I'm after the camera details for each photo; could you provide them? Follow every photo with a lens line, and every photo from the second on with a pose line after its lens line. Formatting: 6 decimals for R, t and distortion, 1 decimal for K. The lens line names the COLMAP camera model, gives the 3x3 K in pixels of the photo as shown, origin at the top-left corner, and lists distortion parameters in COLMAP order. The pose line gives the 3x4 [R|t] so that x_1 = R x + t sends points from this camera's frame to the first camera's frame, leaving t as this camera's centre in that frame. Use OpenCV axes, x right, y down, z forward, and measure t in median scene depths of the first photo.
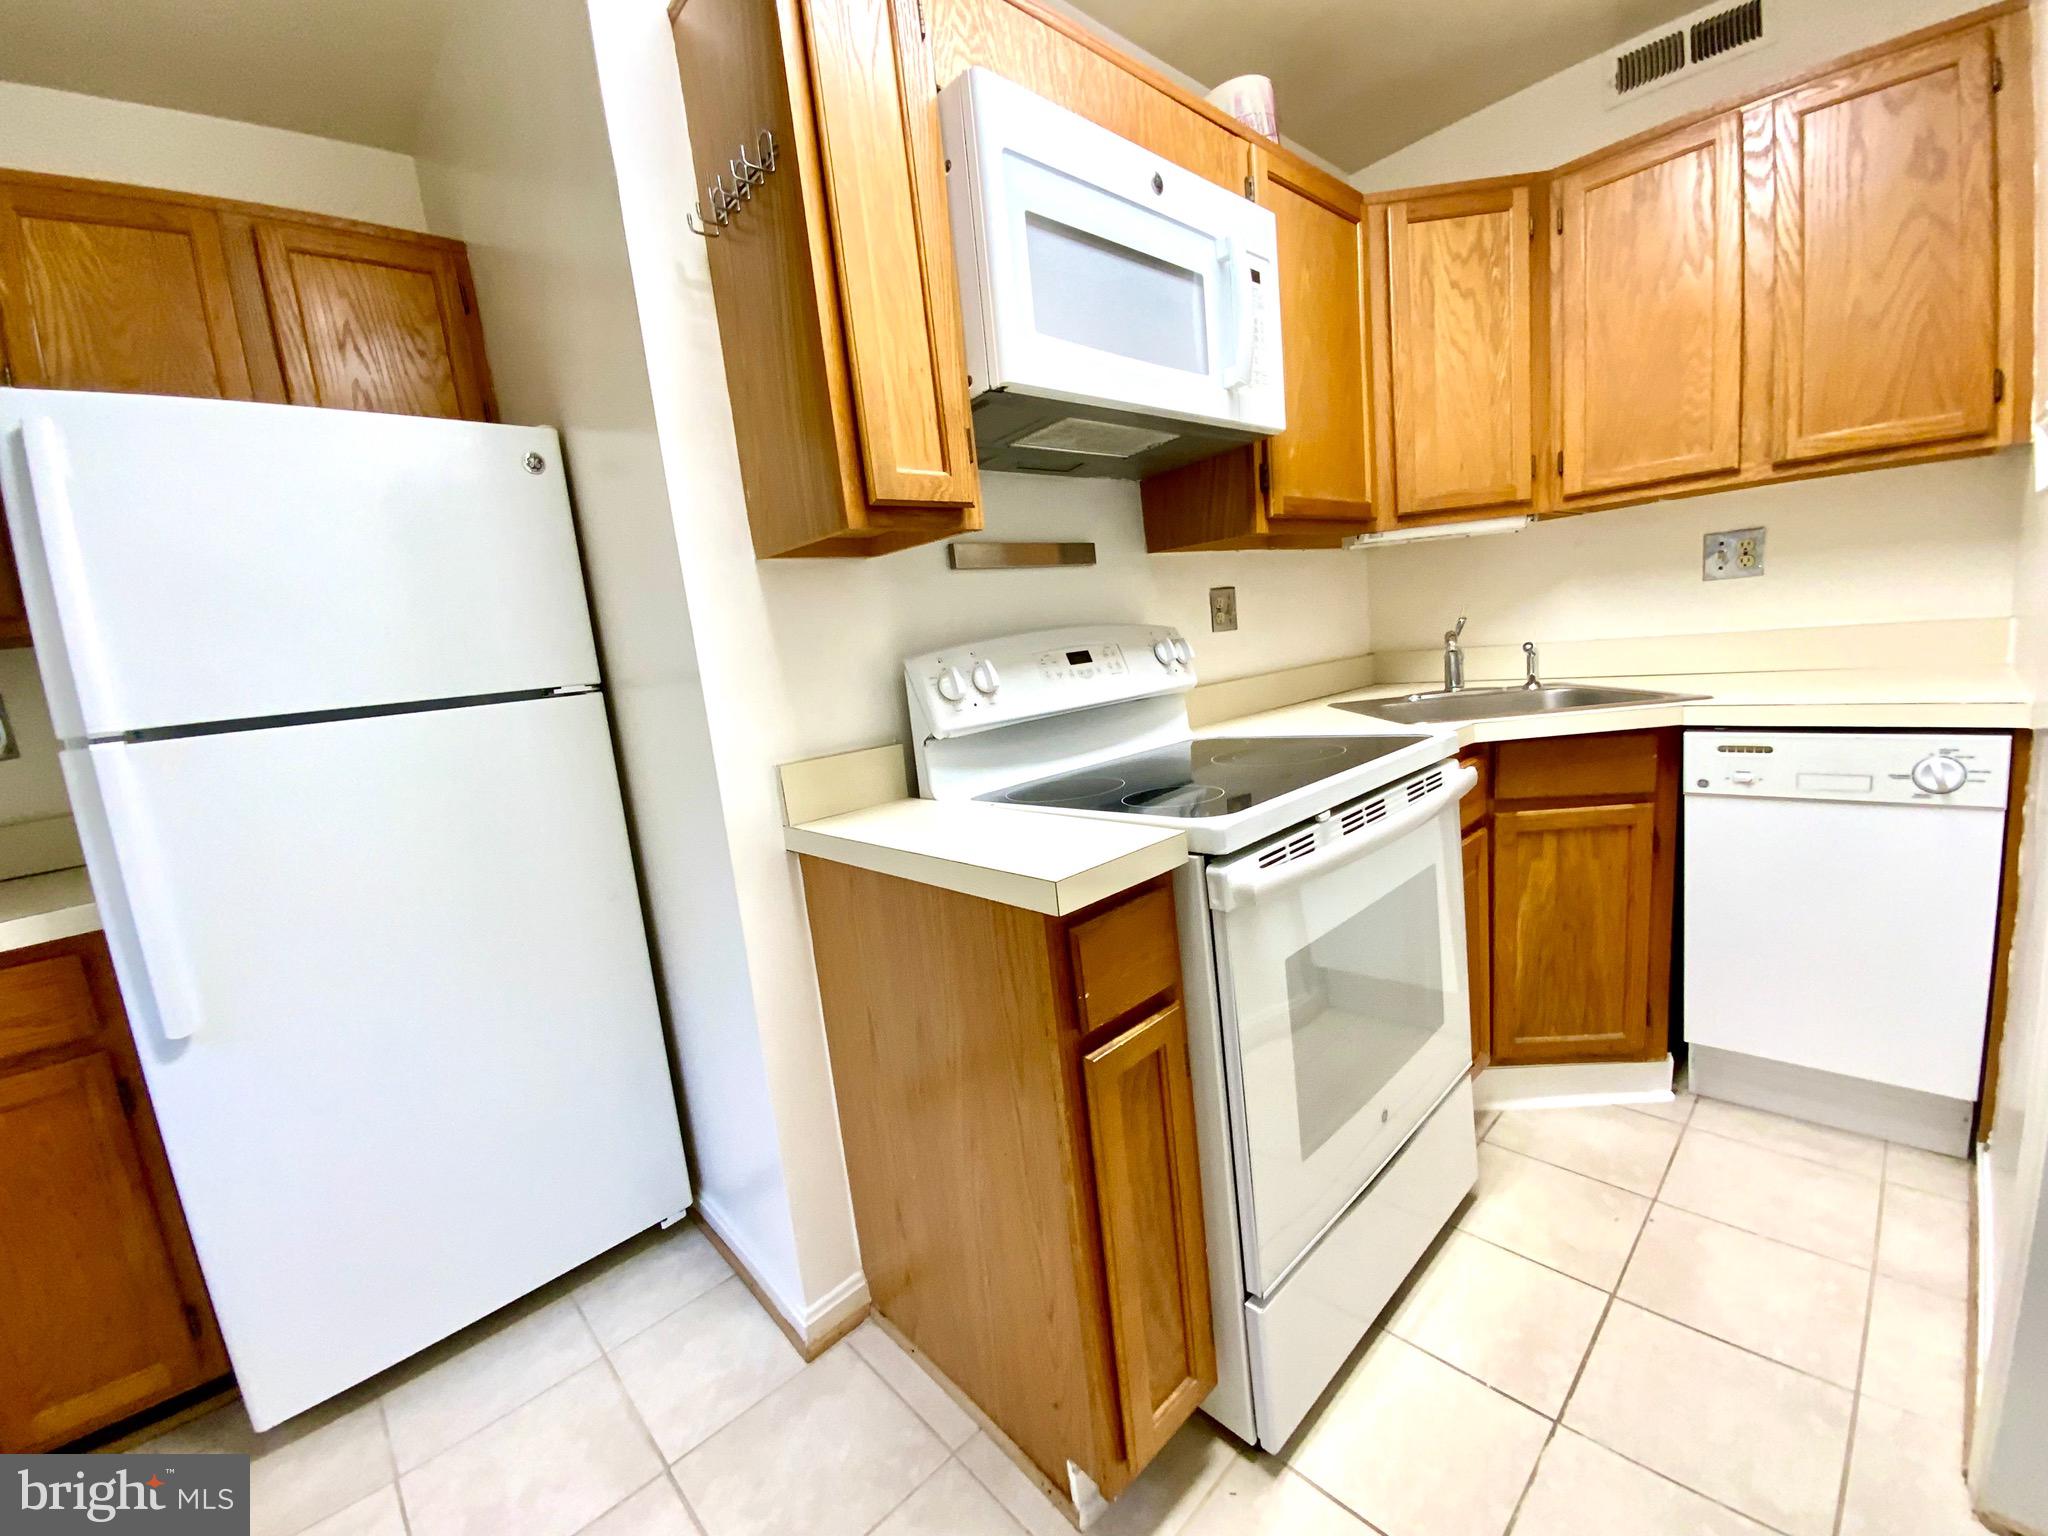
lens RADIAL K [[832.4, 0, 1024.0], [0, 832.4, 769.6], [0, 0, 1]] dist [0.000735, -0.000002]
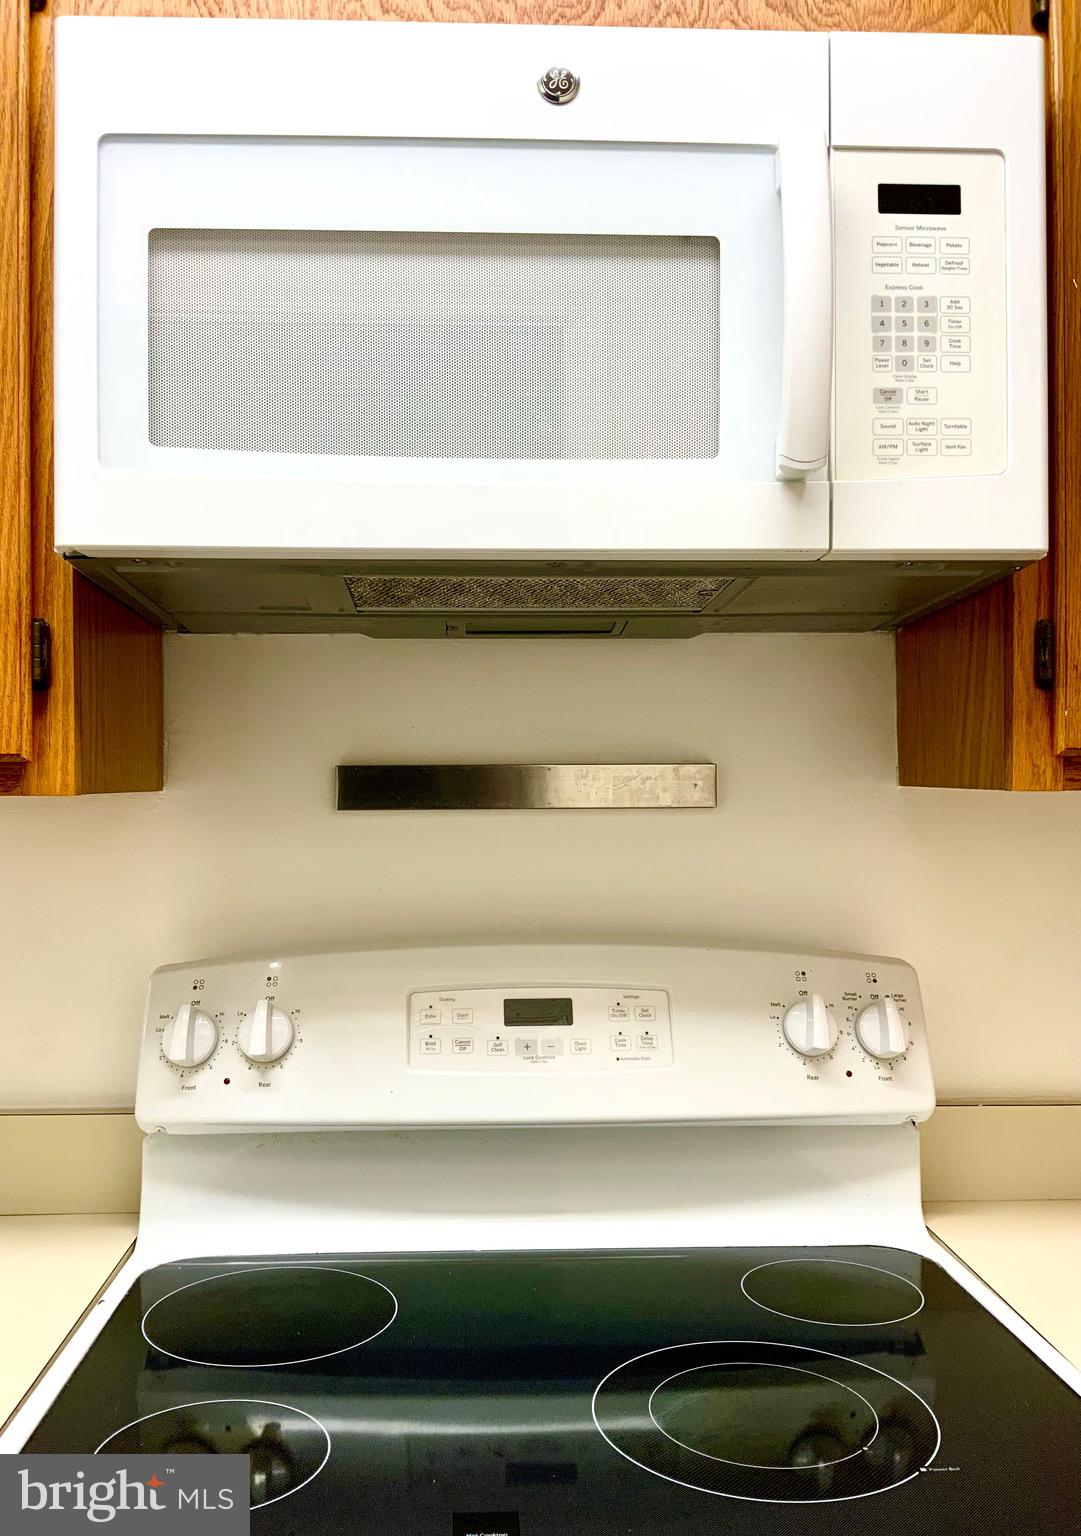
lens RADIAL K [[1321.8, 0, 539.9], [0, 1321.8, 762.9], [0, 0, 1]] dist [0.073723, 0.000874]
pose [[0.756336, 0.097363, -0.646897, 0.575927], [-0.177976, 0.982188, -0.060257, -0.241144], [0.629508, 0.160707, 0.760193, 0.410934]]
